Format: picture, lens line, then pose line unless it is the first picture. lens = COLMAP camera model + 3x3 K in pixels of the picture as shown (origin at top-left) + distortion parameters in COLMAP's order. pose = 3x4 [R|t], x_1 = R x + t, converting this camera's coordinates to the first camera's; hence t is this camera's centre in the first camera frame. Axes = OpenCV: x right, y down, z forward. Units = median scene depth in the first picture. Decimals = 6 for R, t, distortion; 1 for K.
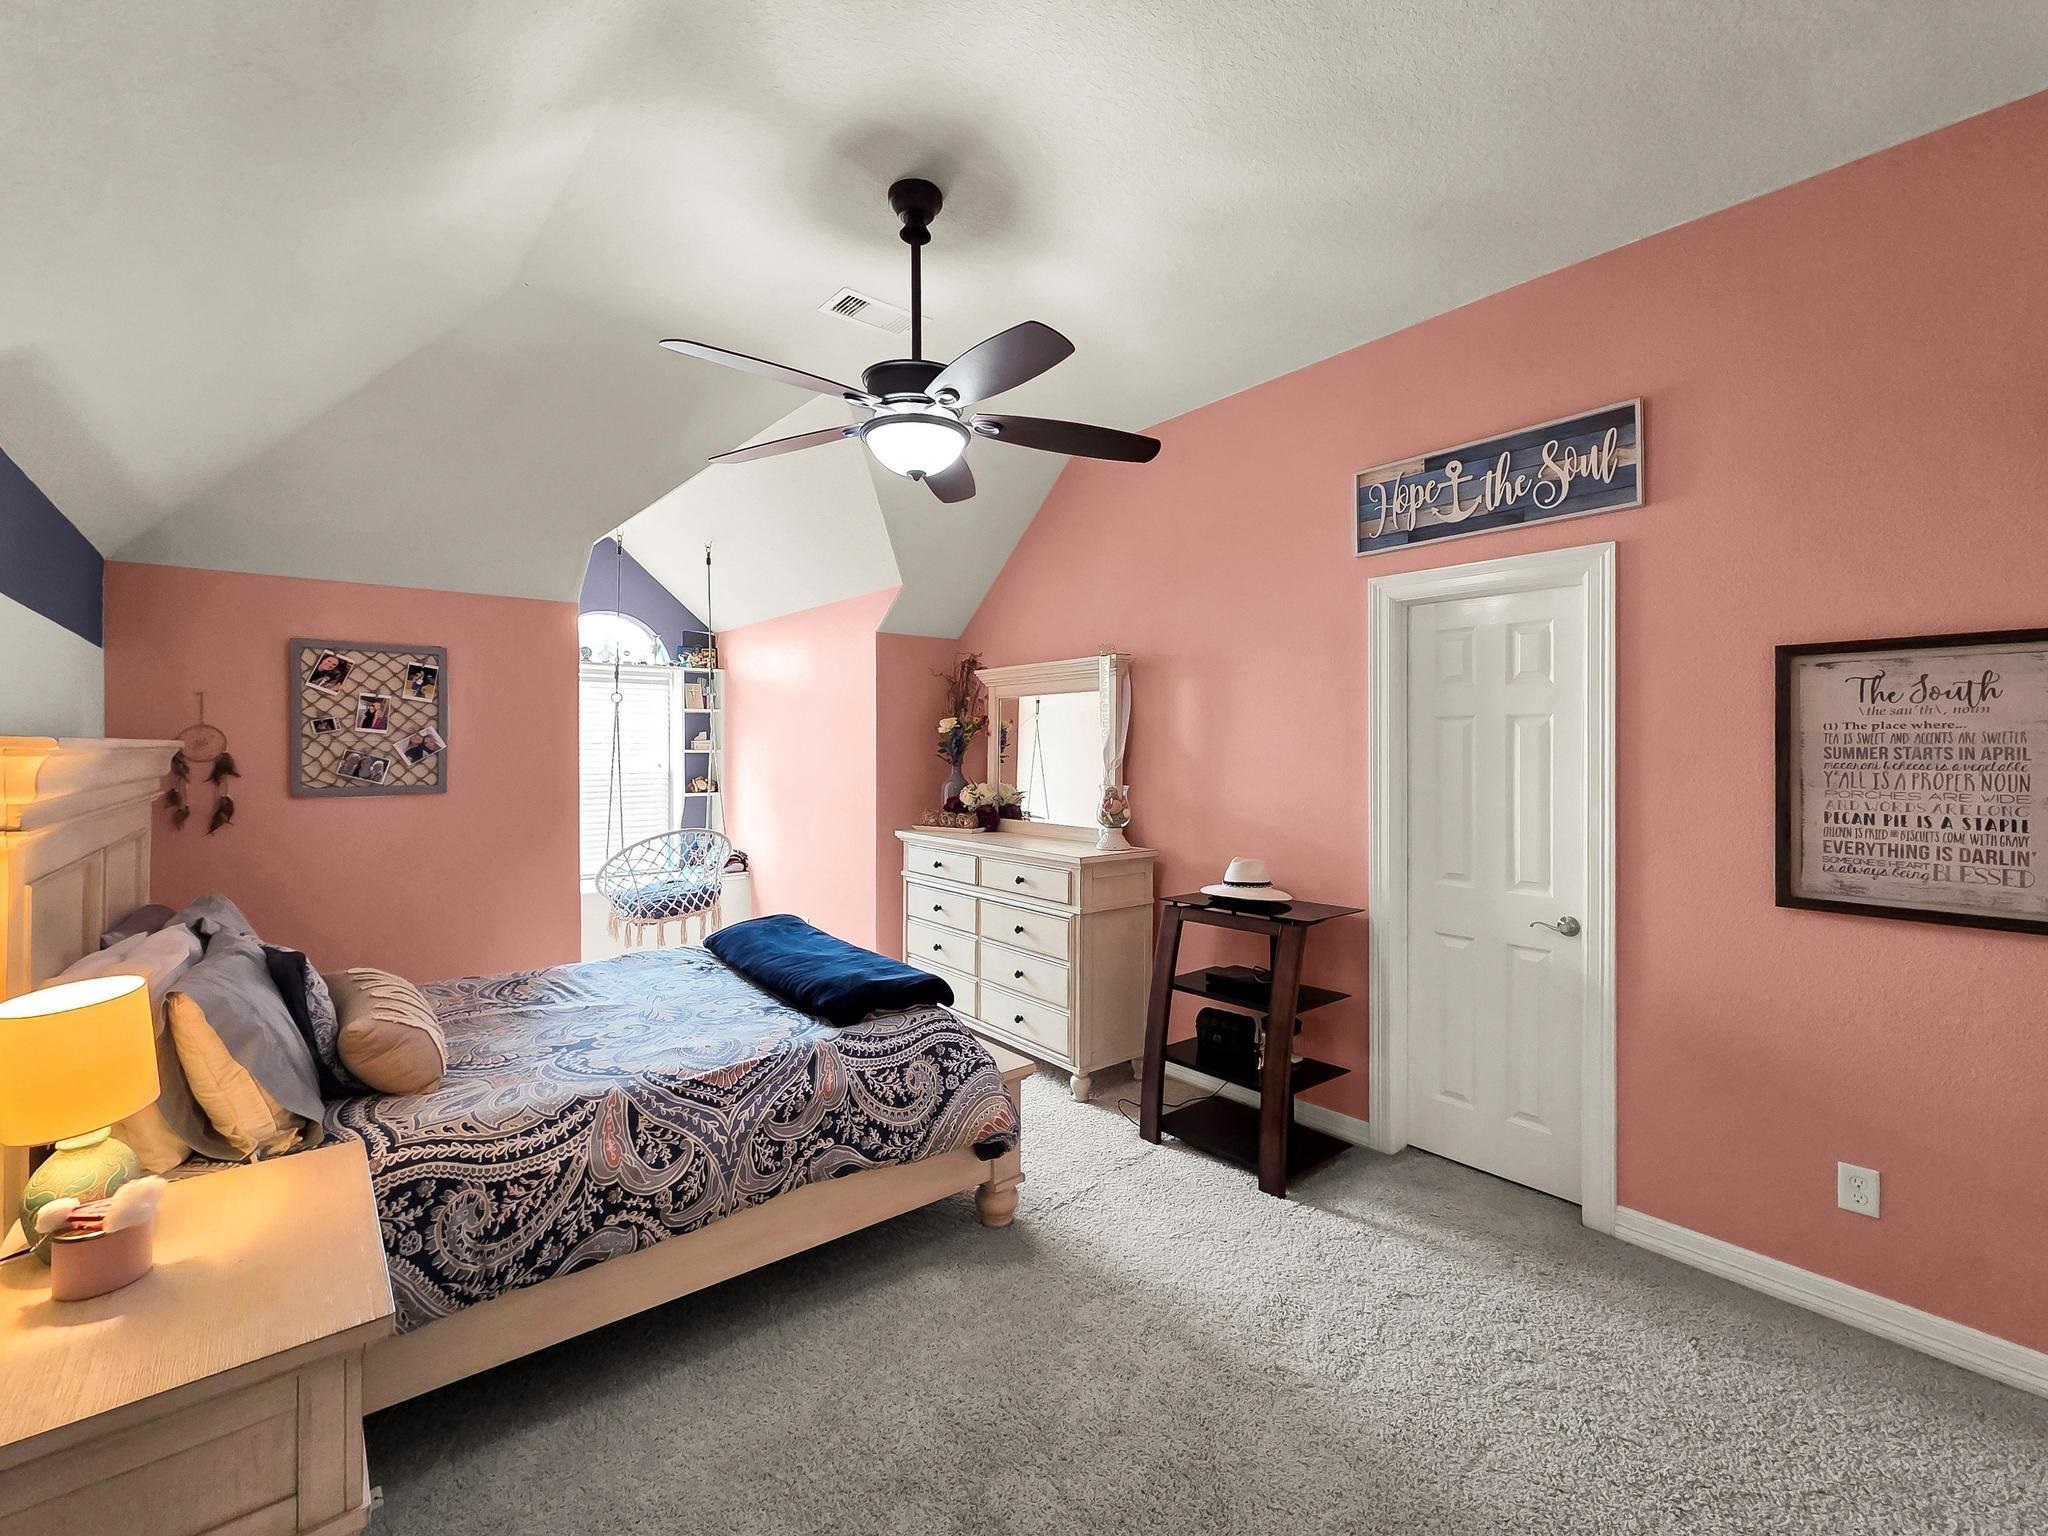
lens RADIAL K [[847.9, 0, 1031.7], [0, 847.9, 754.2], [0, 0, 1]] dist [0.001300, 0.000115]
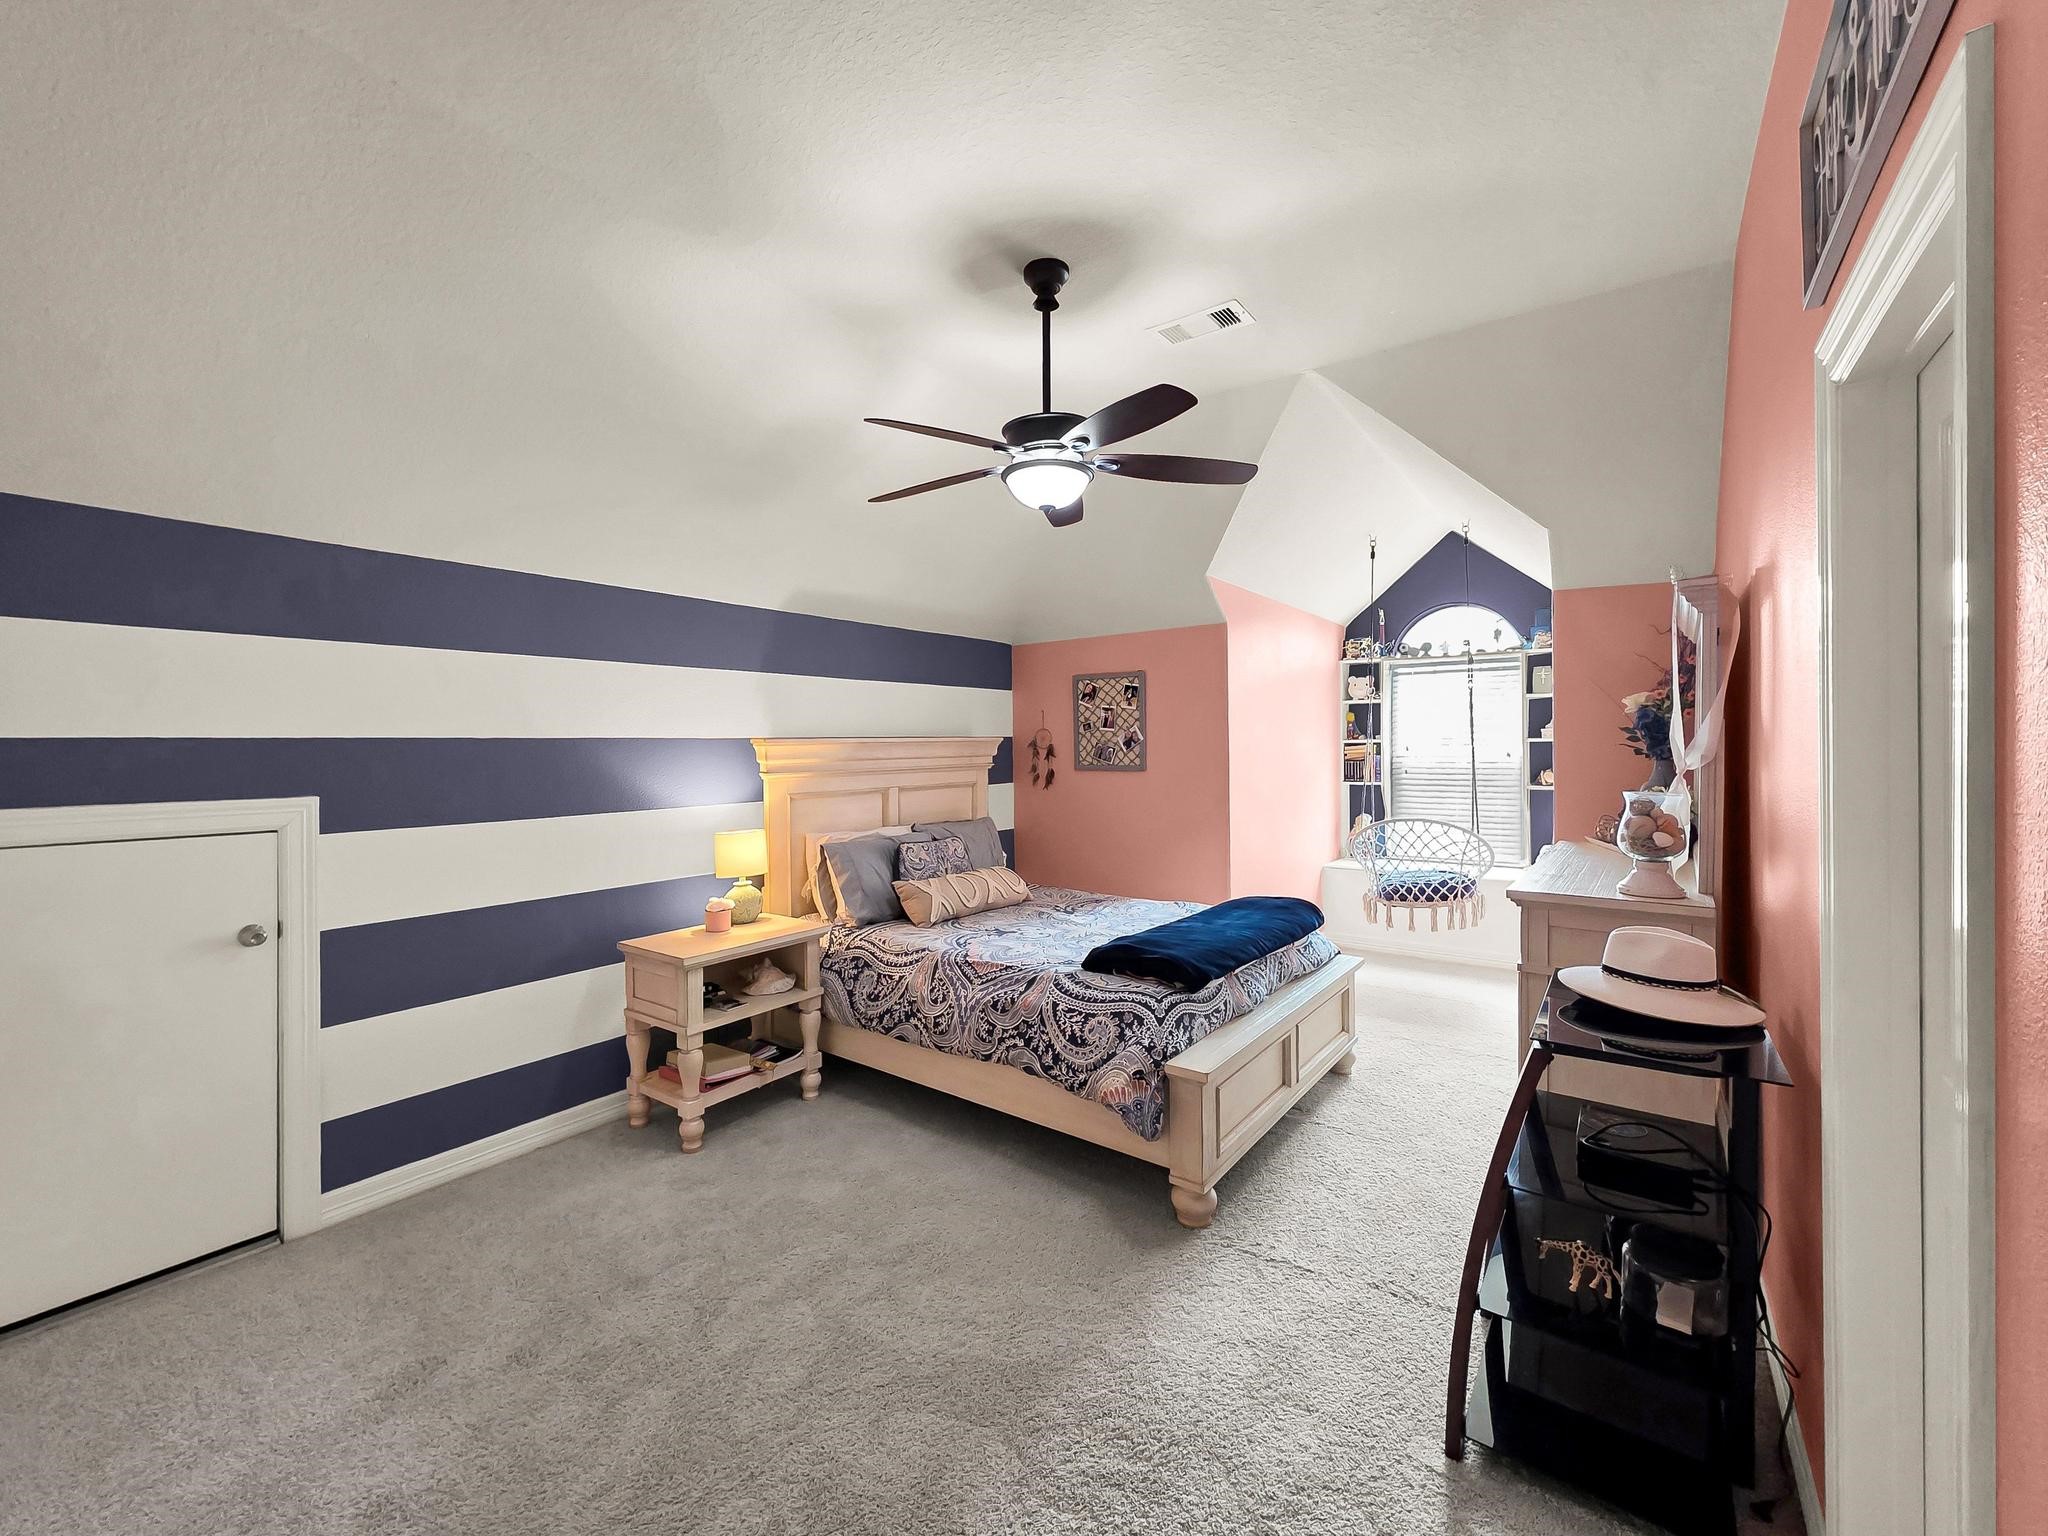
lens RADIAL K [[847.9, 0, 1031.7], [0, 847.9, 754.2], [0, 0, 1]] dist [0.001300, 0.000115]
pose [[0.253767, 0.009942, -0.967214, 0.751005], [0.002147, 0.999939, 0.010842, 0.000888], [0.967263, -0.004828, 0.253730, 0.506630]]
